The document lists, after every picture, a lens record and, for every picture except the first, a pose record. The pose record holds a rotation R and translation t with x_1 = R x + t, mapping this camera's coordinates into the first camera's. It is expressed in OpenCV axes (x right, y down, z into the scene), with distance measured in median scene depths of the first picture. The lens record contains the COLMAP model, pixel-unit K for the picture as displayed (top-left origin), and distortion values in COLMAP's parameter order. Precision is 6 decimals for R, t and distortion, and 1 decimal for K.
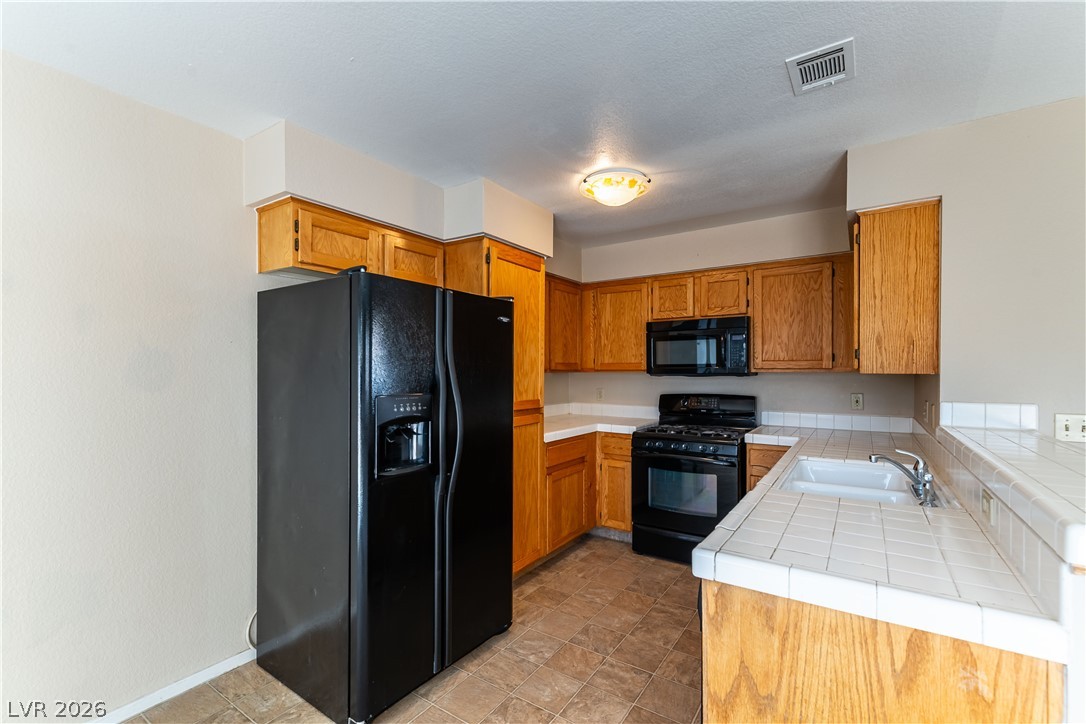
lens RADIAL K [[472.0, 0, 547.3], [0, 472.0, 370.5], [0, 0, 1]] dist [0.000789, -0.000783]
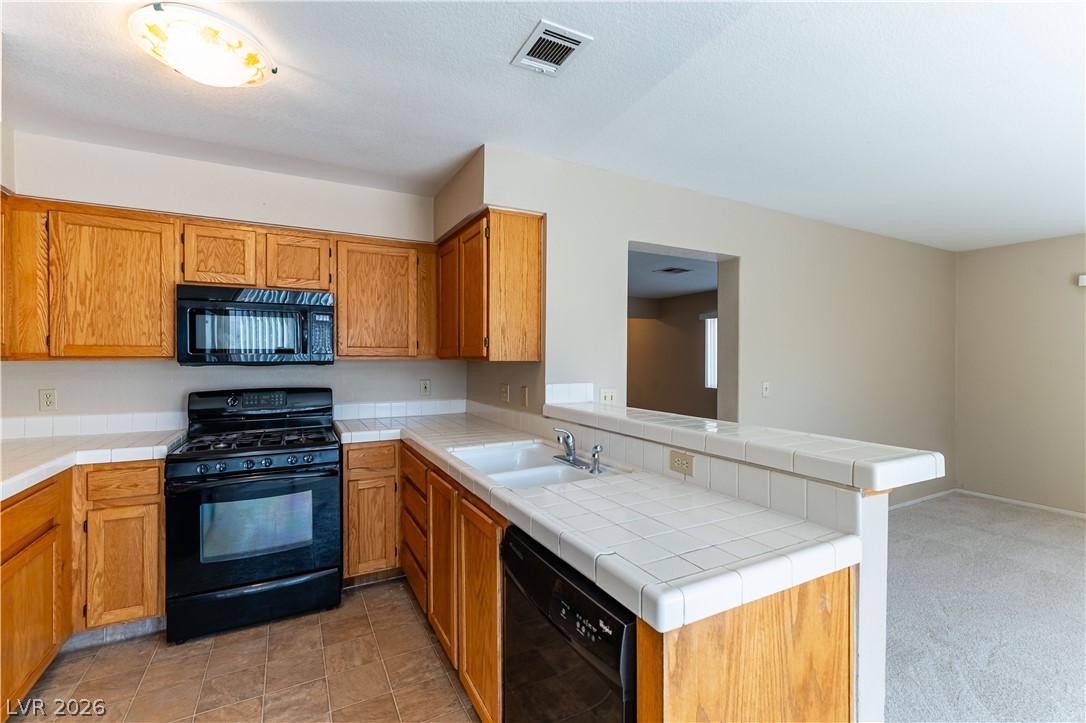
lens RADIAL K [[472.0, 0, 543.0], [0, 472.0, 358.8], [0, 0, 1]] dist [0.000789, -0.000783]
pose [[0.470106, -0.000149, 0.882610, -0.145842], [-0.001006, 0.999999, 0.000704, 0.000541], [-0.882609, -0.001219, 0.470106, 0.273367]]
